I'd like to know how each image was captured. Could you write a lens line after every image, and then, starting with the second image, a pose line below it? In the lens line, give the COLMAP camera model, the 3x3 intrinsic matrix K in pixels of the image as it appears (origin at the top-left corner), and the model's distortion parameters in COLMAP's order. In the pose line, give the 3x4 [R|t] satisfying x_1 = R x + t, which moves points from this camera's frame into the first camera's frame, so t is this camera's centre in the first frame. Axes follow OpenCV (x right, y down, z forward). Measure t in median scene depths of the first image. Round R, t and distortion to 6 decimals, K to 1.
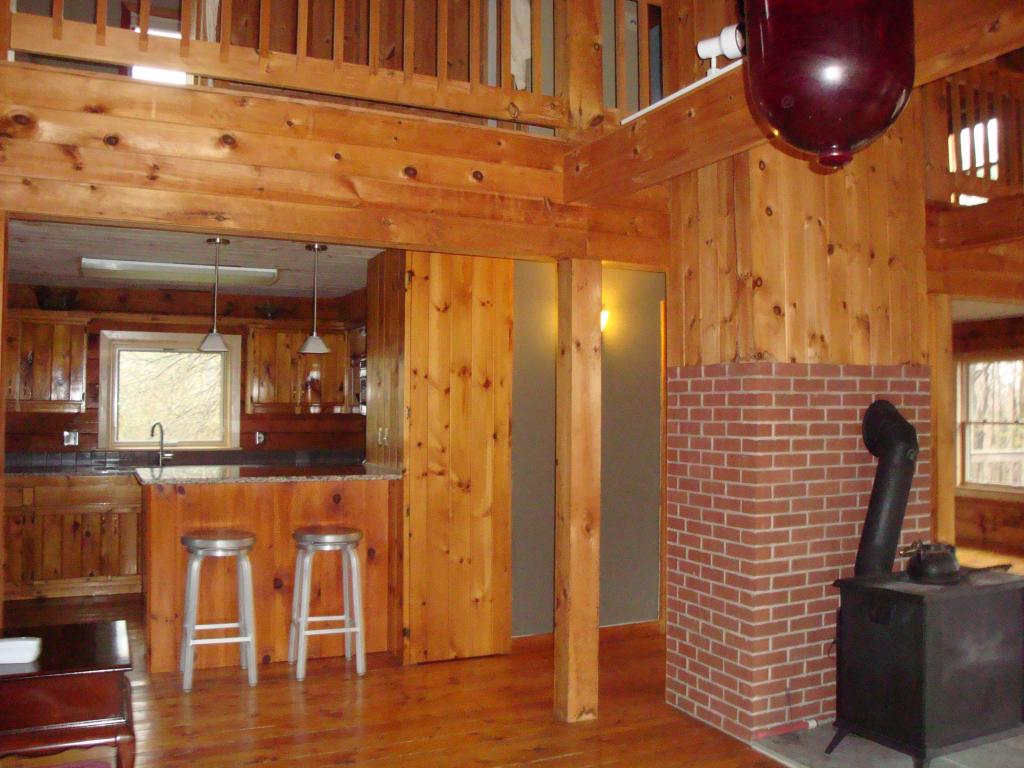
lens RADIAL K [[915.7, 0, 536.1], [0, 915.7, 384.3], [0, 0, 1]] dist [-0.167703, 0.145243]
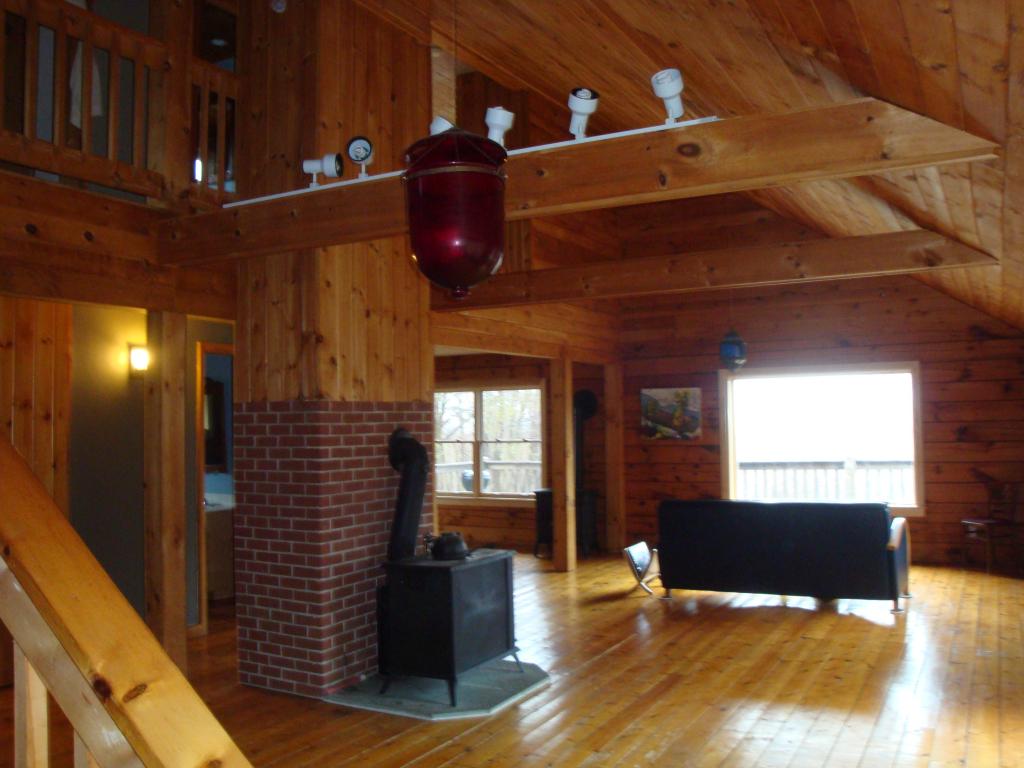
lens RADIAL K [[915.7, 0, 536.1], [0, 915.7, 384.3], [0, 0, 1]] dist [-0.167703, 0.145243]
pose [[0.807178, 0.009550, 0.590230, -0.259040], [0.001927, 0.999821, -0.018811, -0.022348], [-0.590304, 0.016321, 0.807016, -0.216303]]
